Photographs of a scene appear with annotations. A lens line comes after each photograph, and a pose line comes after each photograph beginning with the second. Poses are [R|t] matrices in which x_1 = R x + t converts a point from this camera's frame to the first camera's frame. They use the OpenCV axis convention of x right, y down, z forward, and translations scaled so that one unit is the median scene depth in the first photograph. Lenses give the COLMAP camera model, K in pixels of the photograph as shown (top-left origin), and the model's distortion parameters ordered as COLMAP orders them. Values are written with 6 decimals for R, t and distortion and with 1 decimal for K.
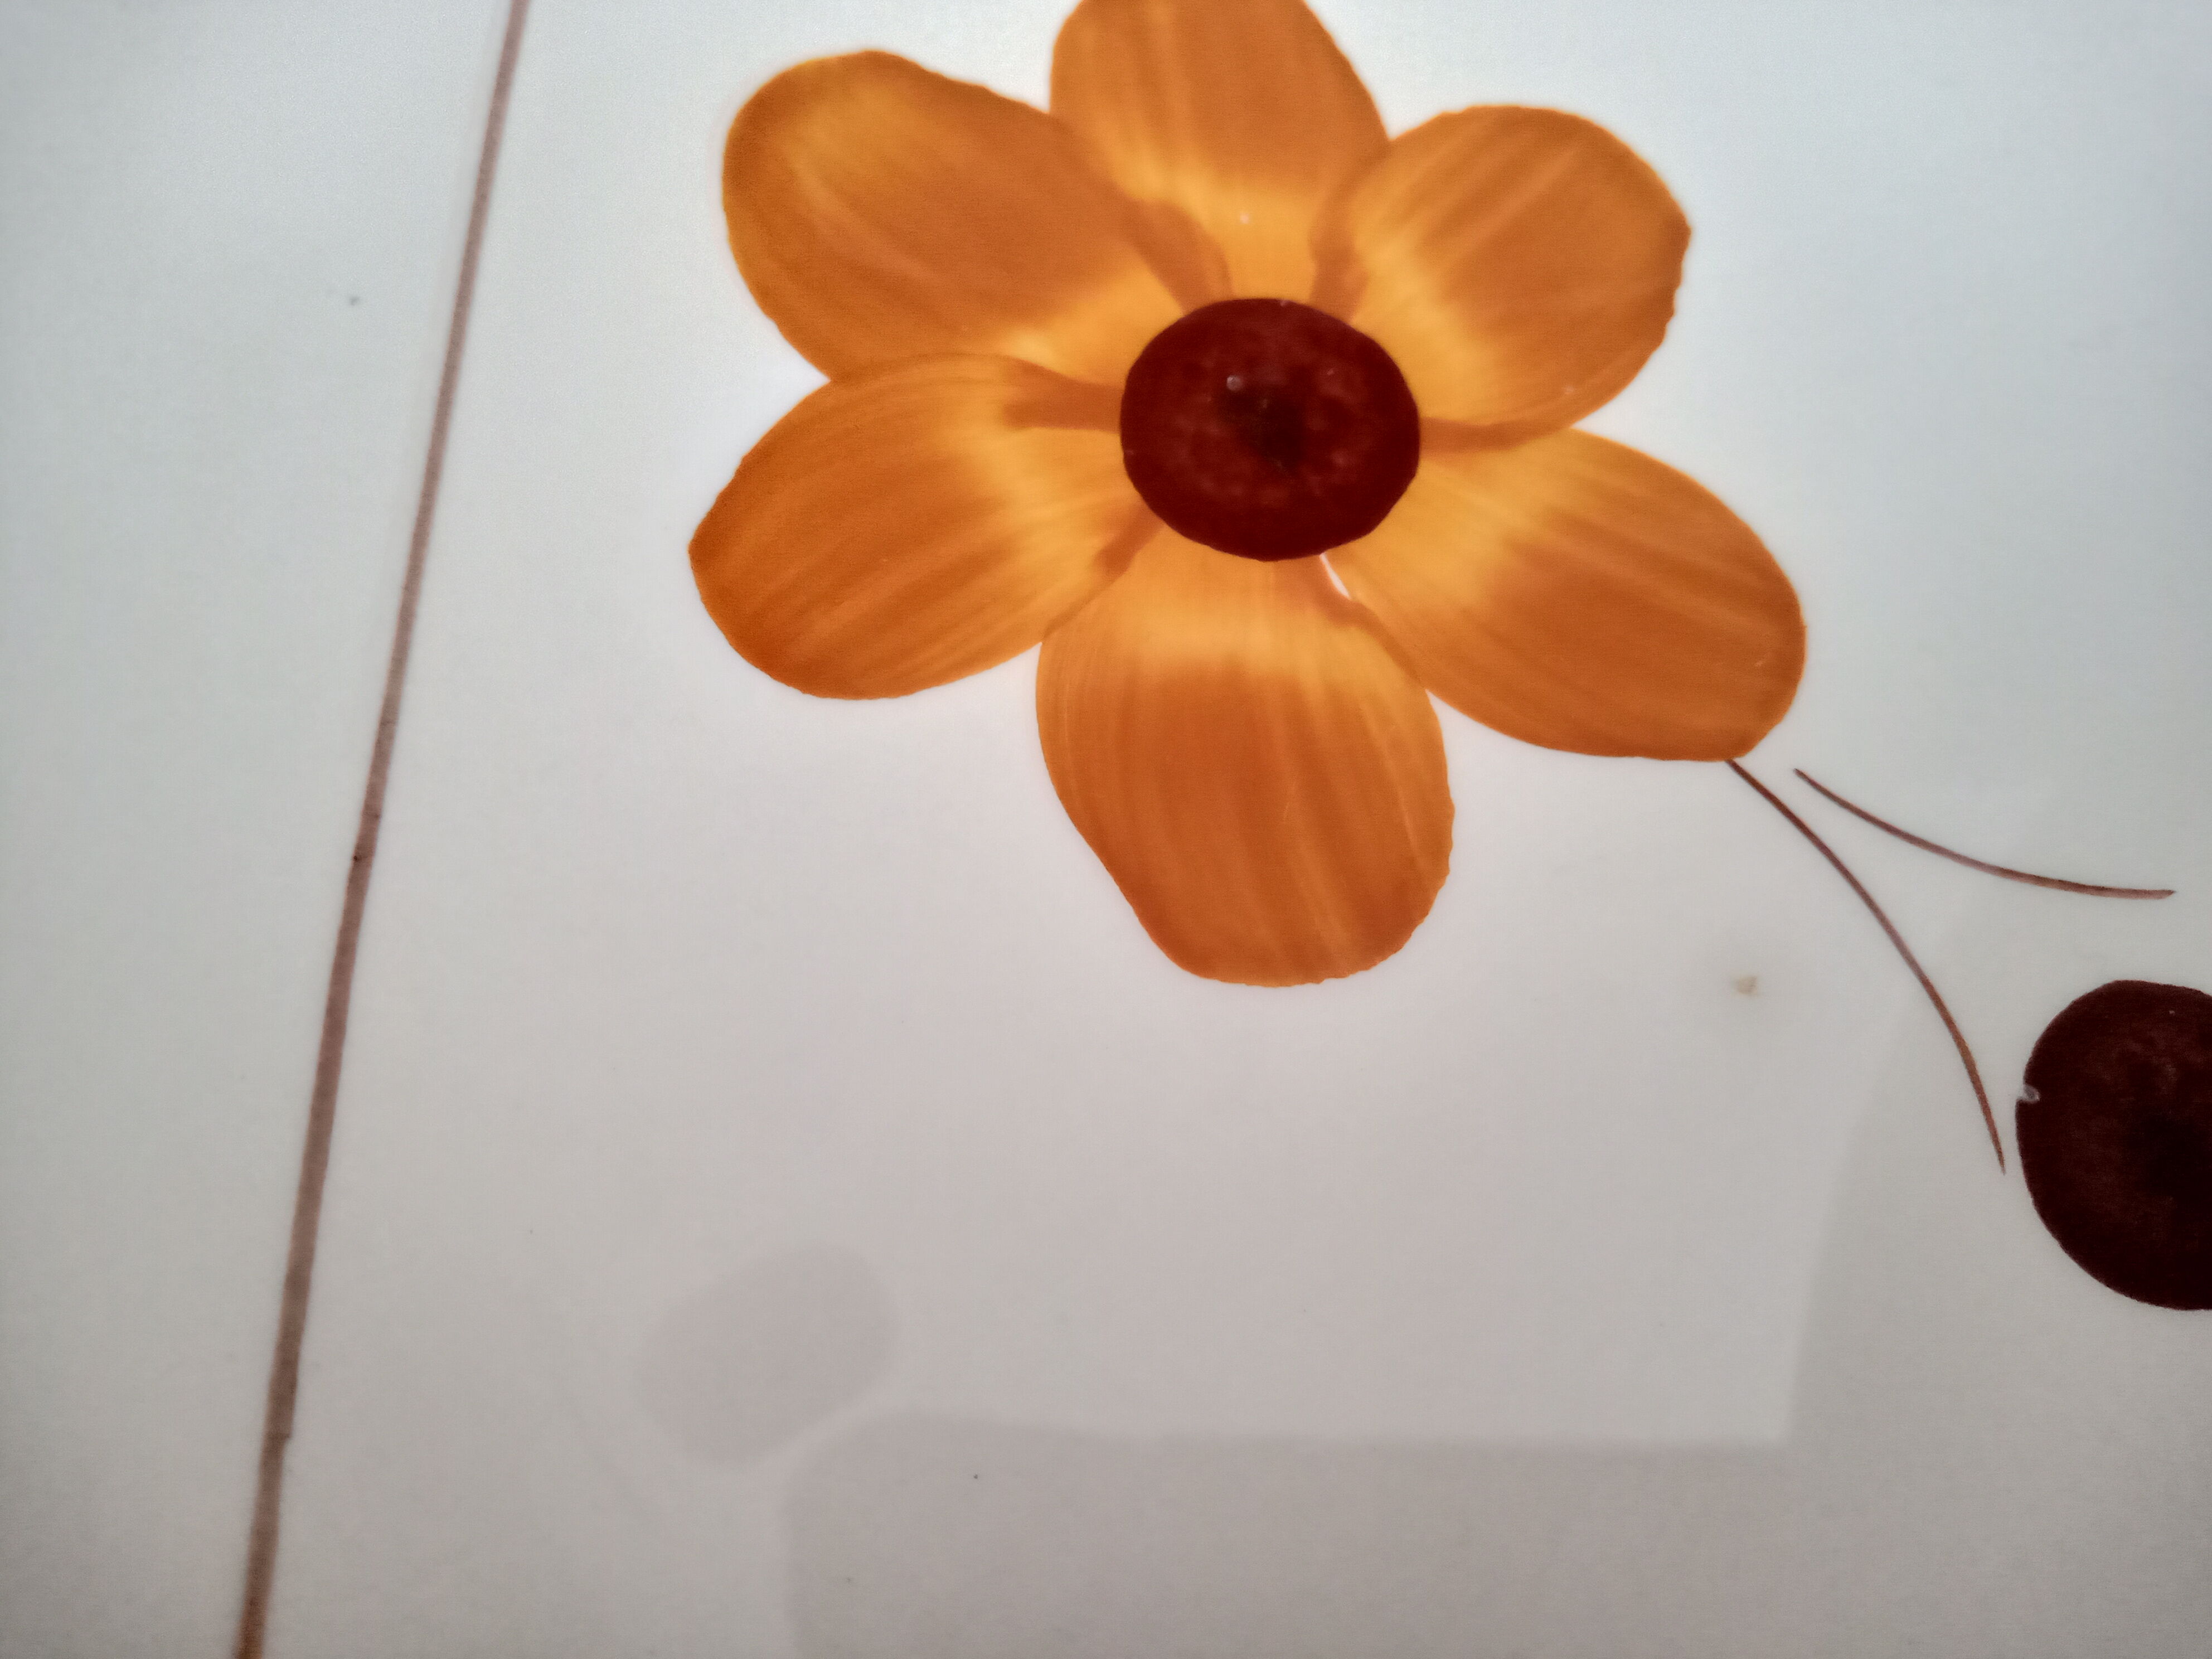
lens RADIAL K [[1796.4, 0, 1120.9], [0, 1796.4, 823.4], [0, 0, 1]] dist [-0.013659, -0.015215]
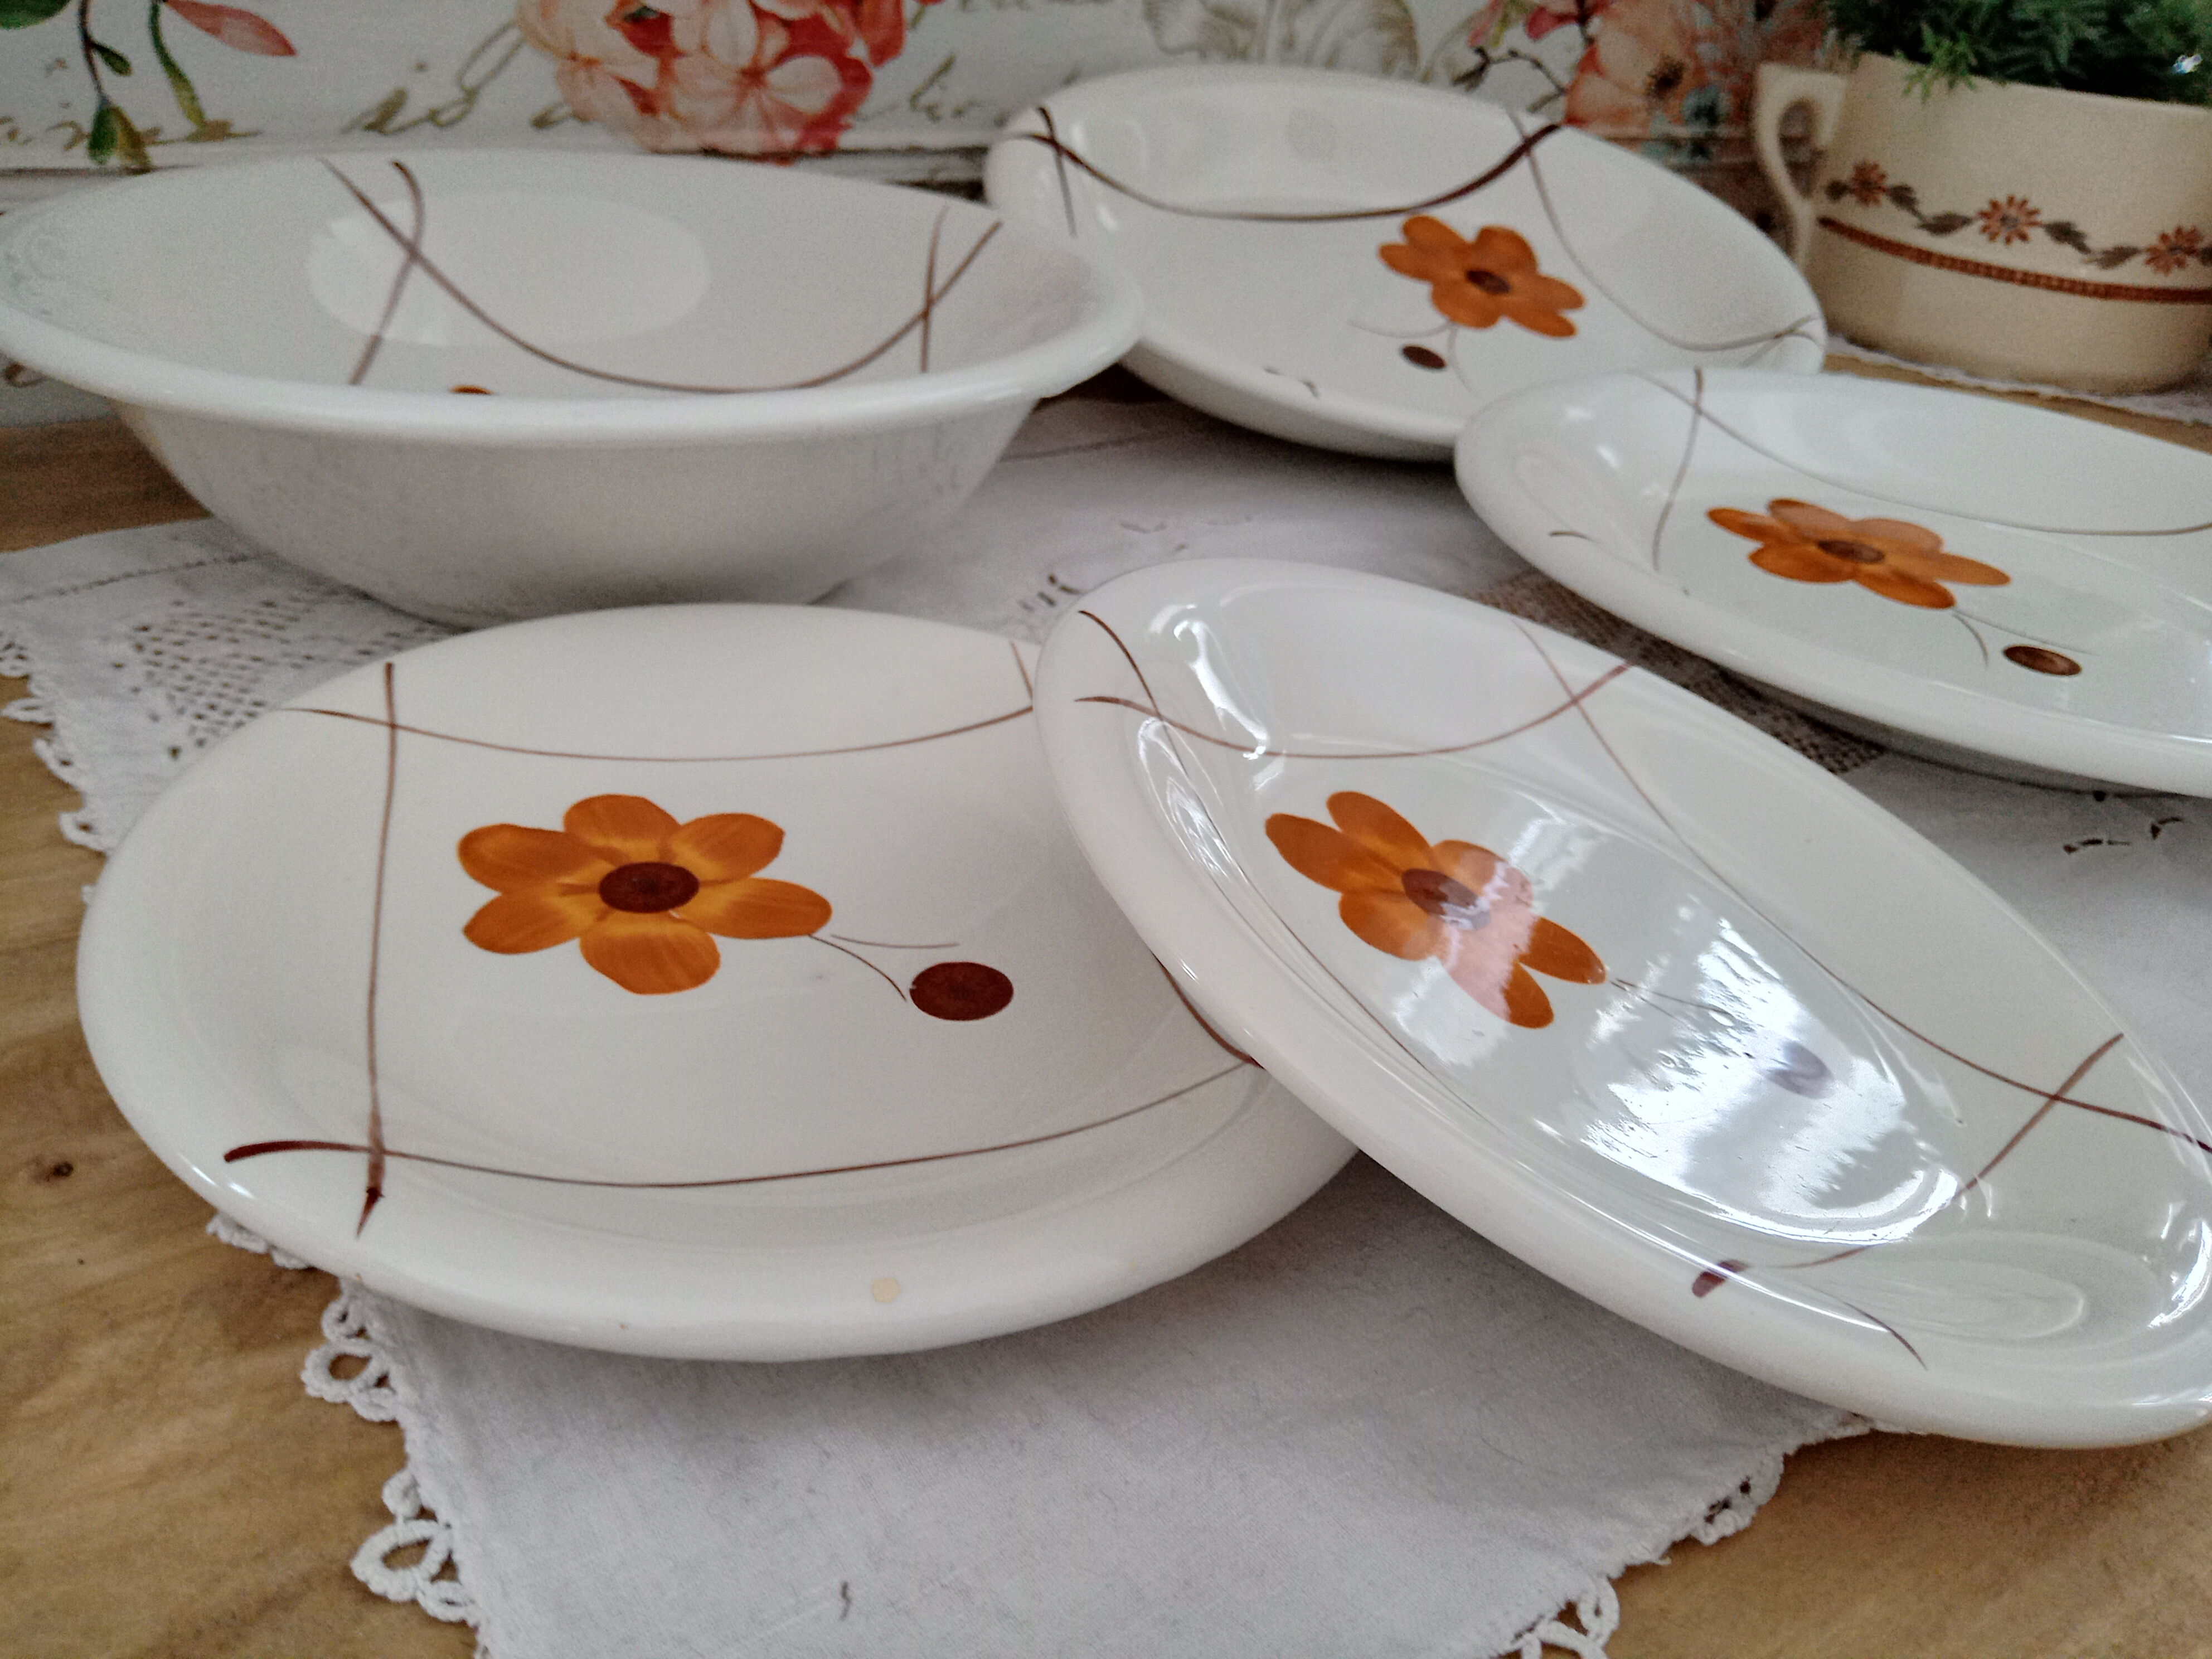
lens RADIAL K [[1796.4, 0, 1094.1], [0, 1796.4, 840.2], [0, 0, 1]] dist [-0.013659, -0.015215]
pose [[0.949857, -0.152995, 0.272700, -0.019275], [0.290043, 0.756934, -0.585599, 1.802951], [-0.116822, 0.635329, 0.763354, -1.551228]]
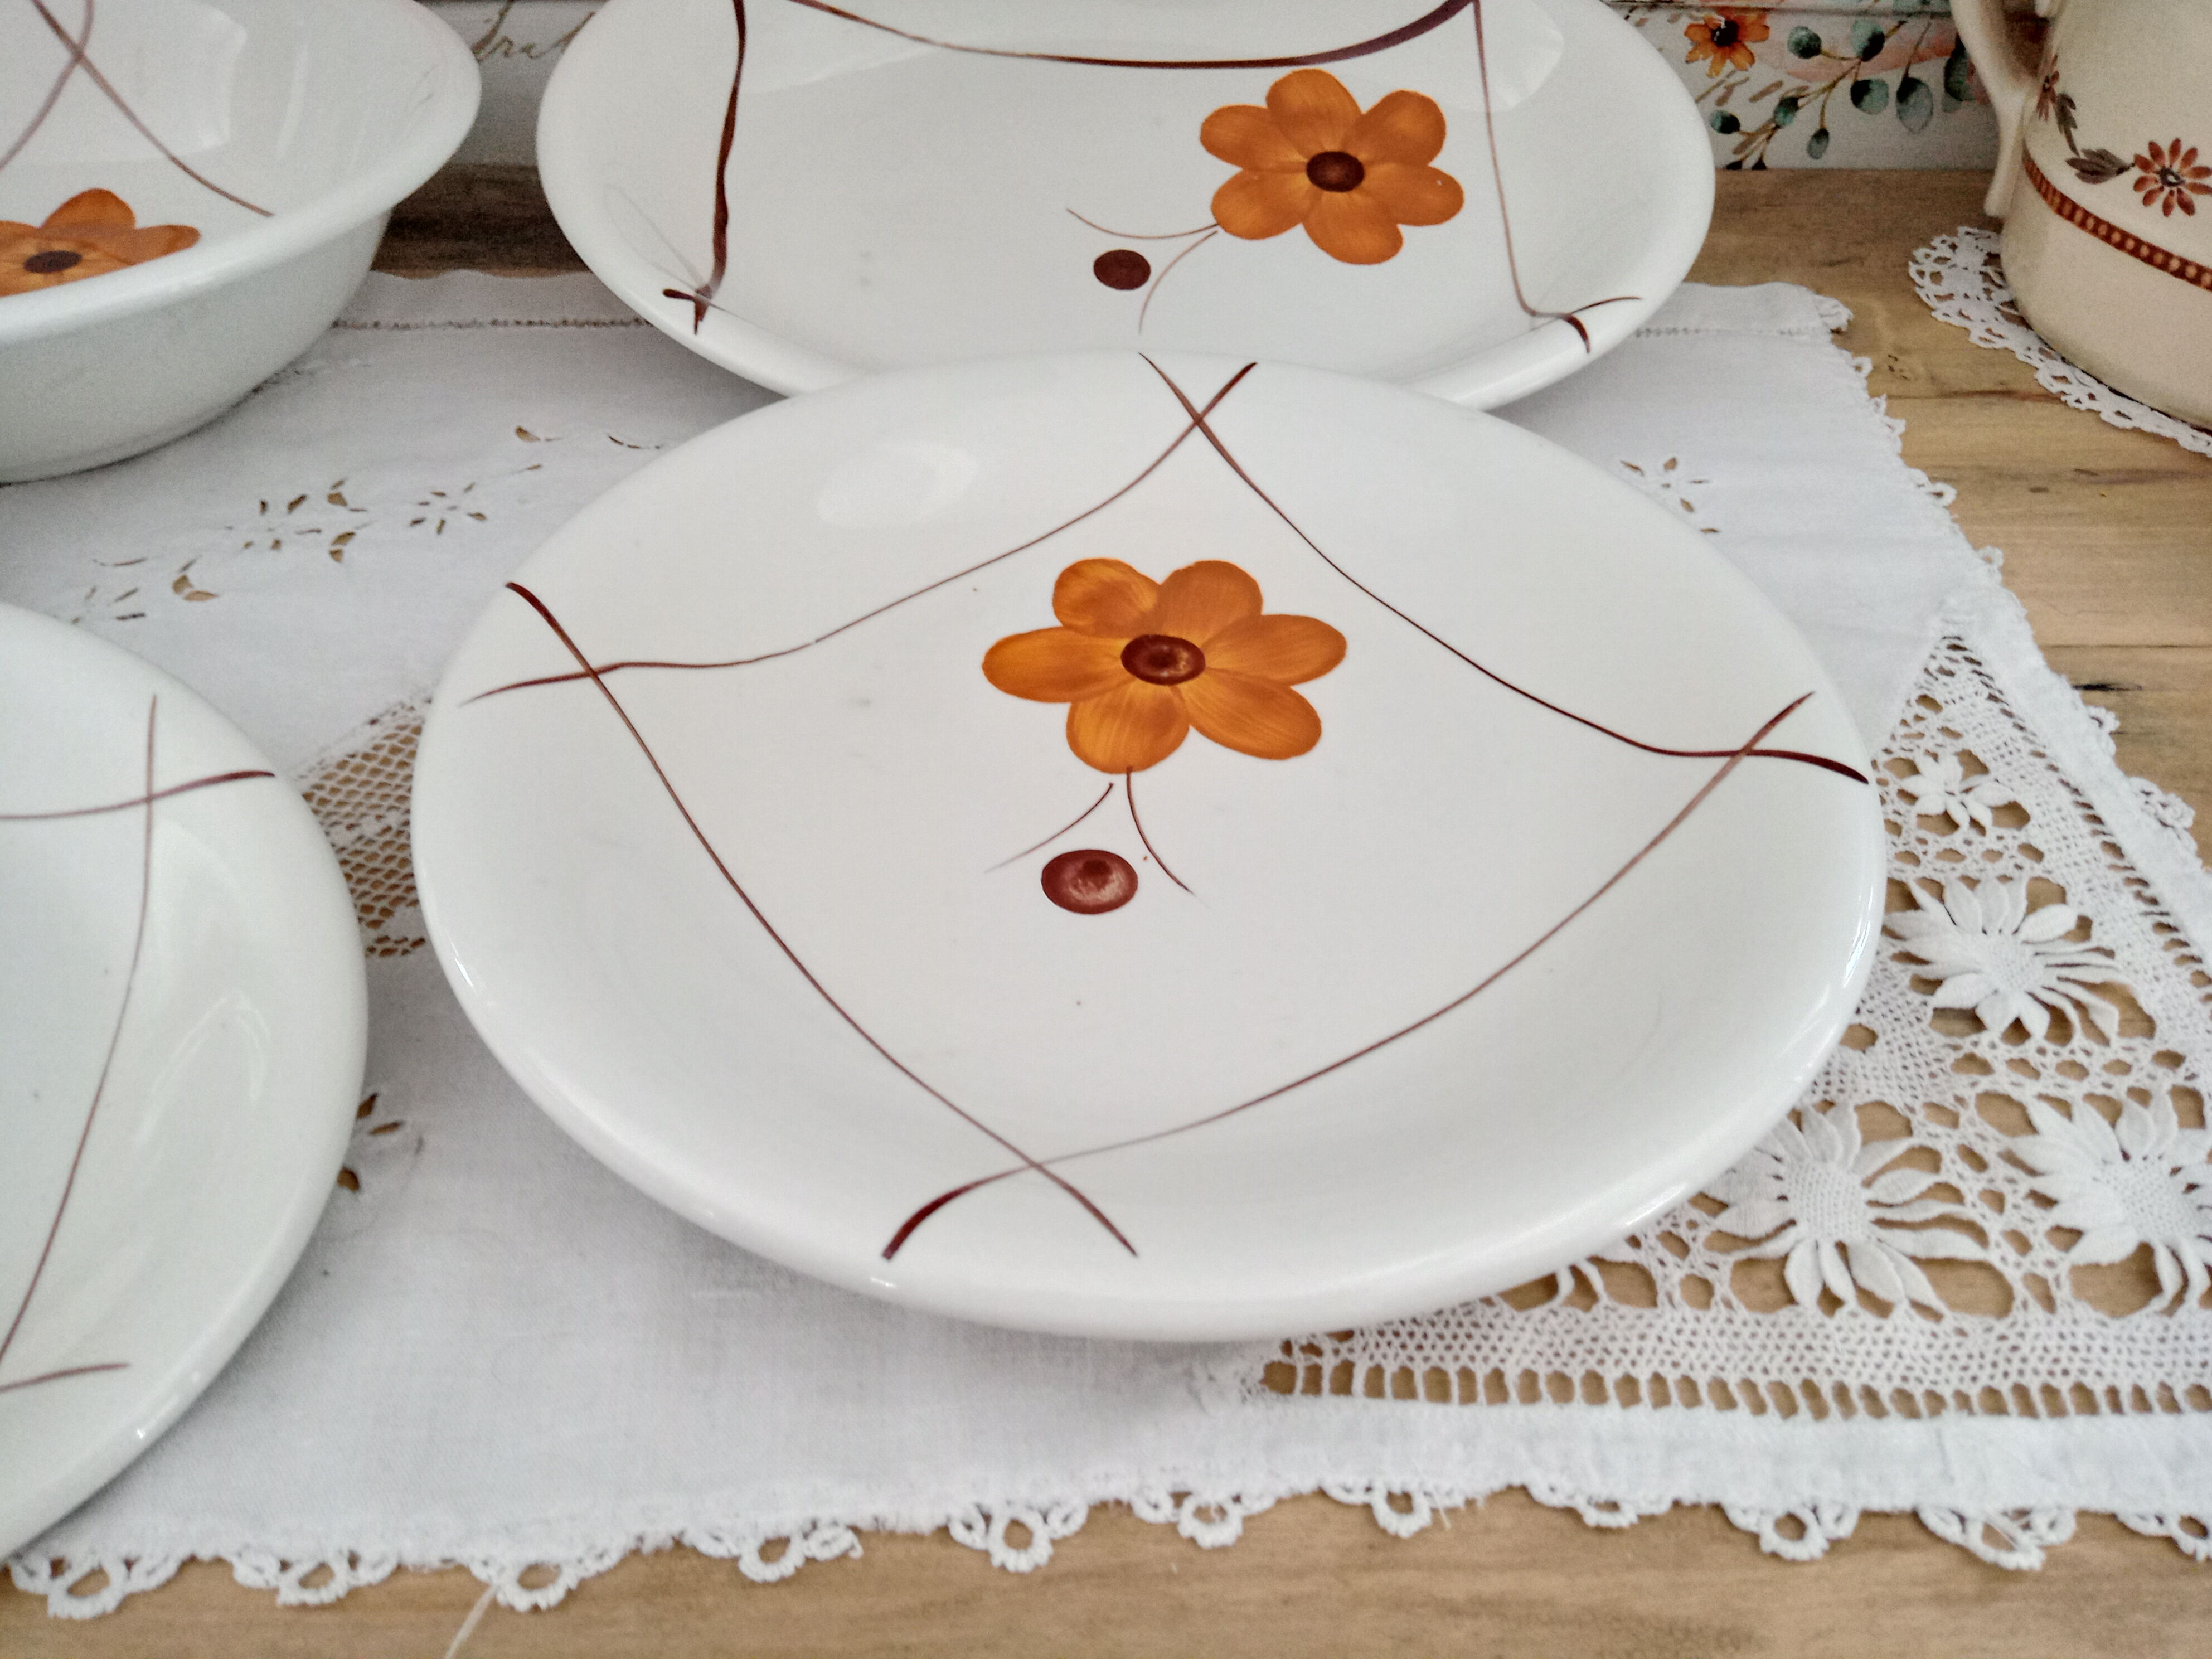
lens RADIAL K [[1796.4, 0, 1098.5], [0, 1796.4, 833.1], [0, 0, 1]] dist [-0.013659, -0.015215]
pose [[0.970945, 0.115081, -0.209814, 4.469386], [-0.199960, 0.871816, -0.447162, 0.973614], [0.131460, 0.476124, 0.869497, -1.788039]]
